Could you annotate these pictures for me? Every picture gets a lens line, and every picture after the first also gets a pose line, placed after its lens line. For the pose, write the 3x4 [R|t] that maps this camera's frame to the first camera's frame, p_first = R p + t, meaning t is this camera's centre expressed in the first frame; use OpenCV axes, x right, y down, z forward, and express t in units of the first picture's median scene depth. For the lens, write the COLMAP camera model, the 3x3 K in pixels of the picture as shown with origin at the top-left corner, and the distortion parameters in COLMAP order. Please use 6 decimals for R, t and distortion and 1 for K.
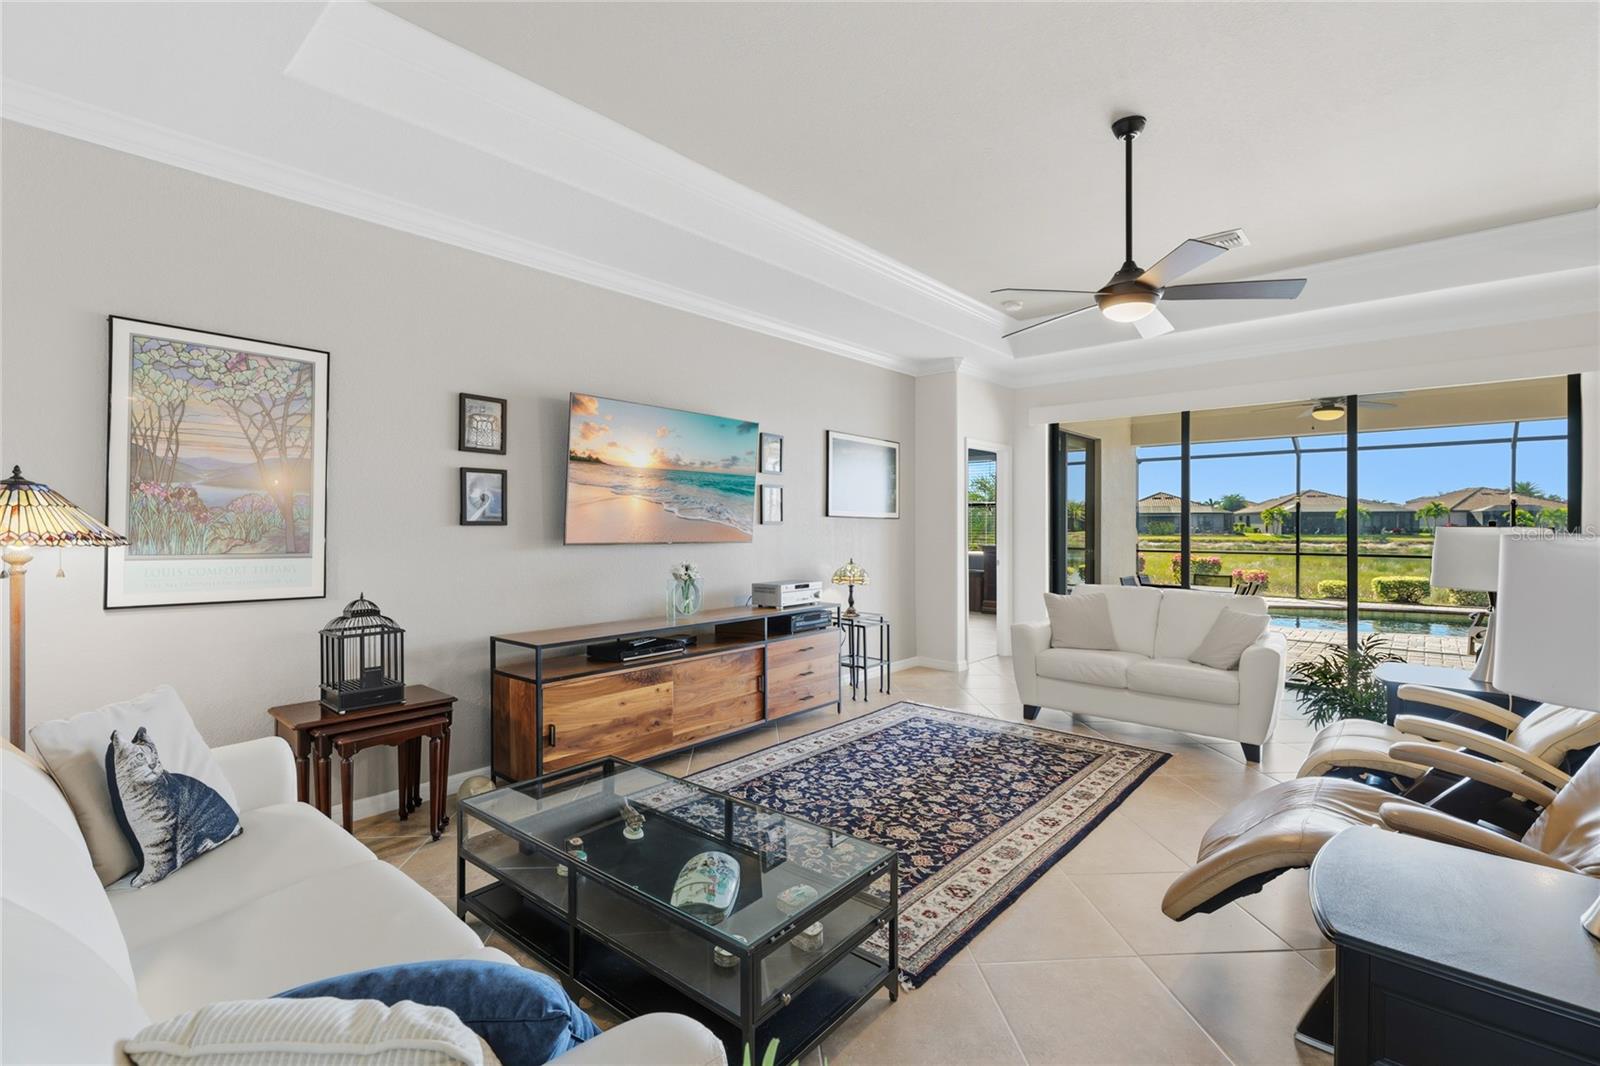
lens RADIAL K [[722.1, 0, 799.5], [0, 722.1, 524.2], [0, 0, 1]] dist [-0.000887, -0.000030]
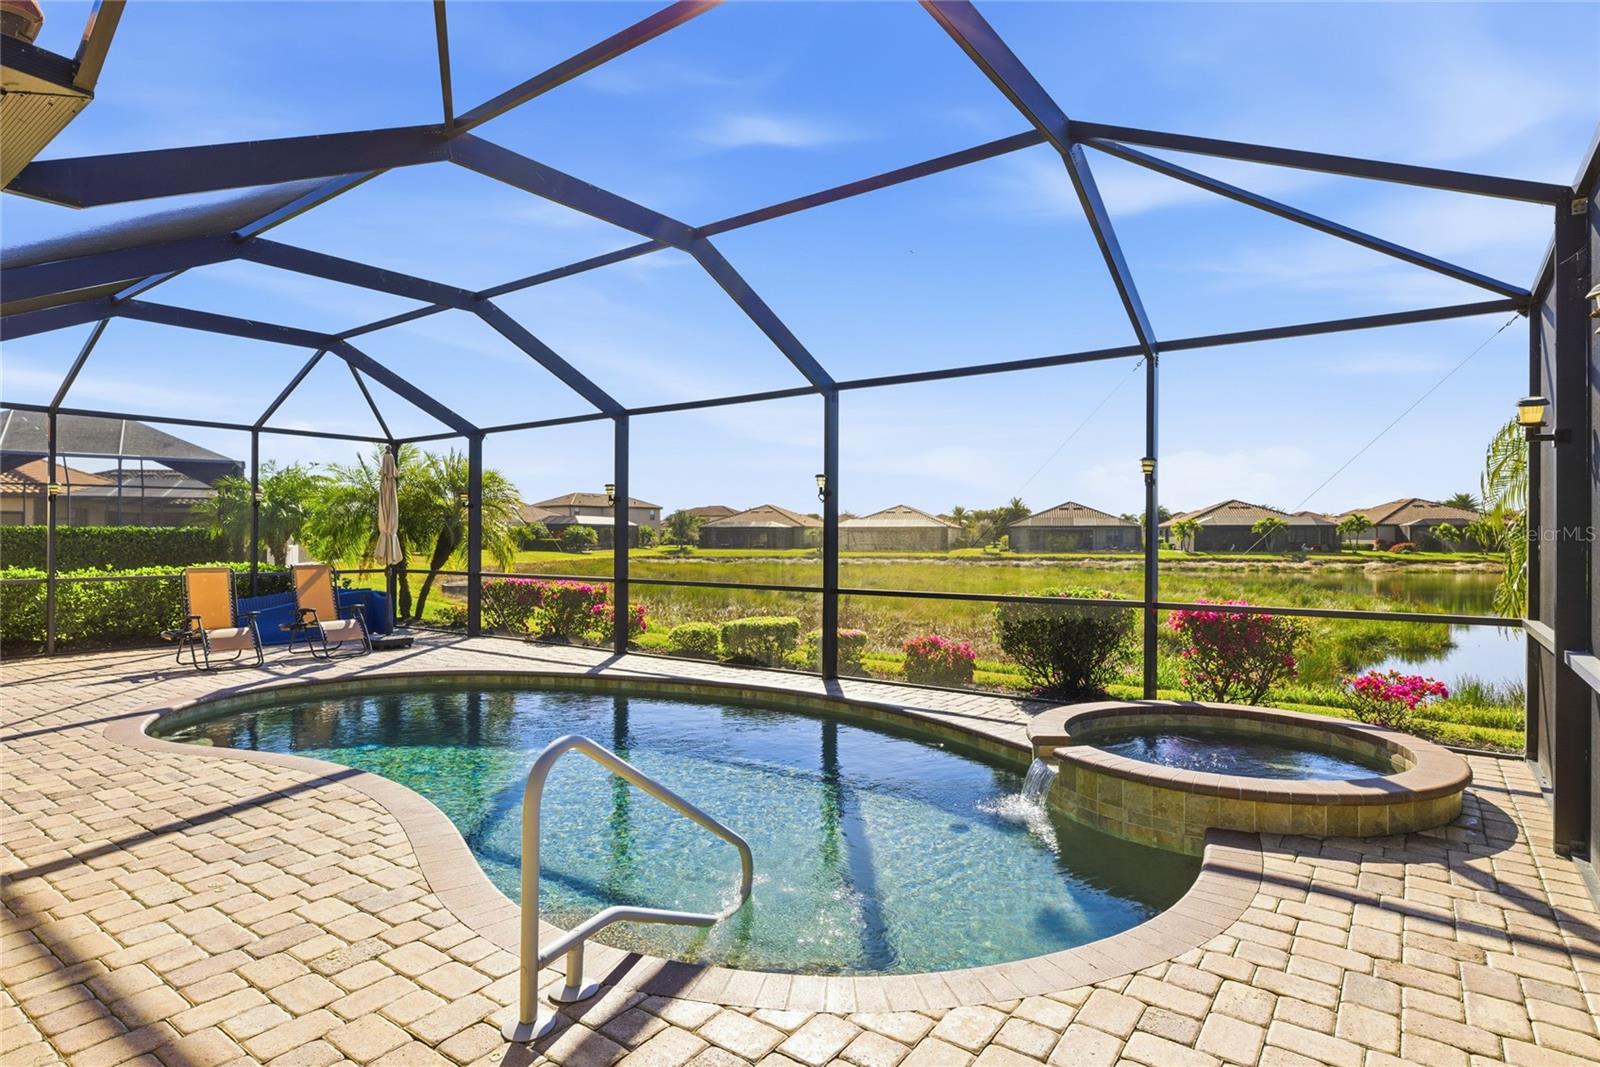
lens RADIAL K [[847.7, 0, 797.1], [0, 847.7, 536.6], [0, 0, 1]] dist [-0.009697, 0.002688]
pose [[0.996992, 0.004038, 0.077401, 2.130006], [-0.003940, 0.999991, -0.001414, -0.002991], [-0.077406, 0.001105, 0.996999, 0.583632]]
